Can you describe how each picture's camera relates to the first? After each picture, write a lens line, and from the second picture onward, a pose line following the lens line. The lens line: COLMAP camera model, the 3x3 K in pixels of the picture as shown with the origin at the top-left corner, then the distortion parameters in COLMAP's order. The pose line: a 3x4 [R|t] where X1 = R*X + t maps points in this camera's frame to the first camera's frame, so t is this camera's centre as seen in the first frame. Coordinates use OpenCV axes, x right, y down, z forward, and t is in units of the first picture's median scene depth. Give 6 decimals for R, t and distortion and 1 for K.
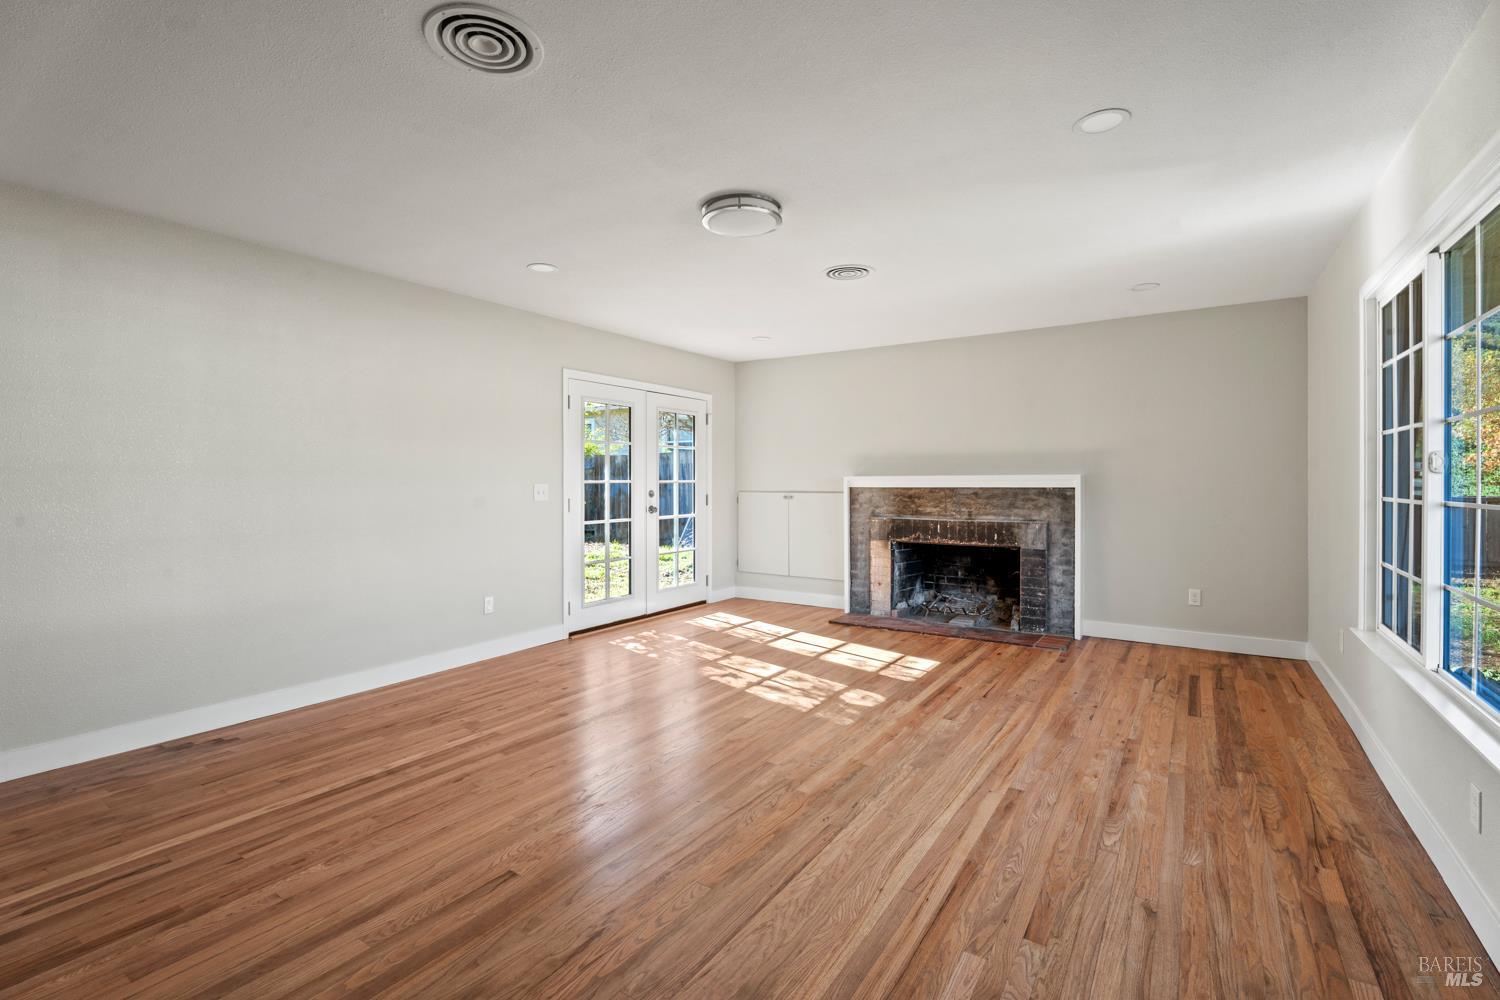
lens RADIAL K [[681.4, 0, 748.0], [0, 681.4, 486.9], [0, 0, 1]] dist [-0.004704, 0.001147]
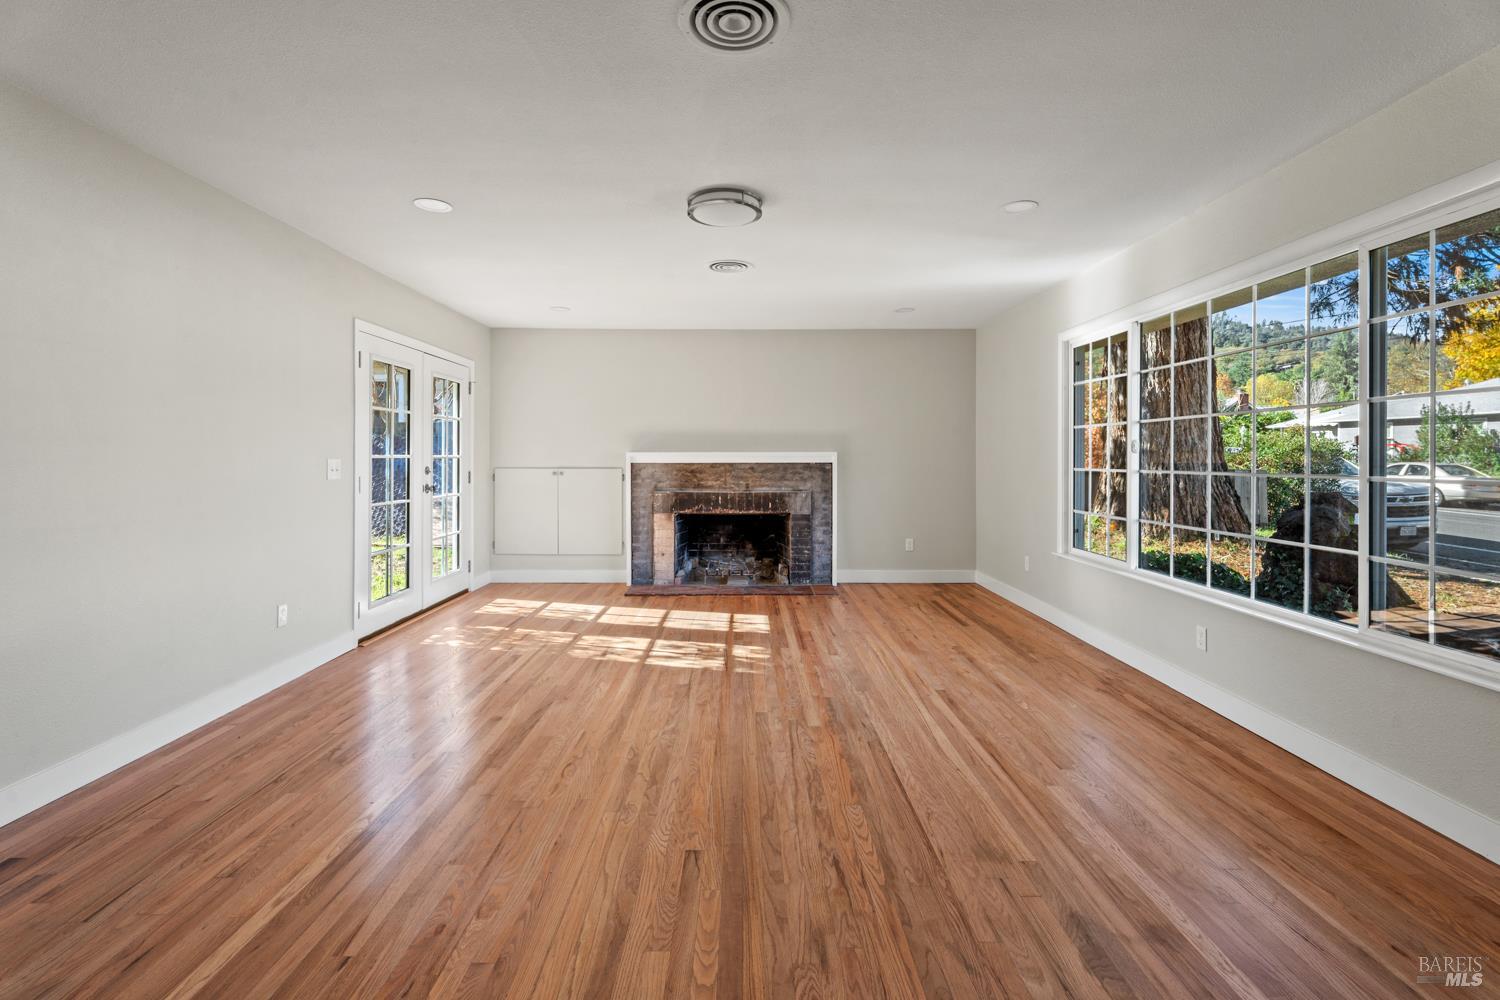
lens RADIAL K [[681.4, 0, 760.7], [0, 681.4, 462.0], [0, 0, 1]] dist [-0.004704, 0.001147]
pose [[0.827682, -0.000153, 0.561198, -0.311054], [0.001834, 0.999995, -0.002433, 0.002450], [-0.561195, 0.003043, 0.827678, 0.048959]]
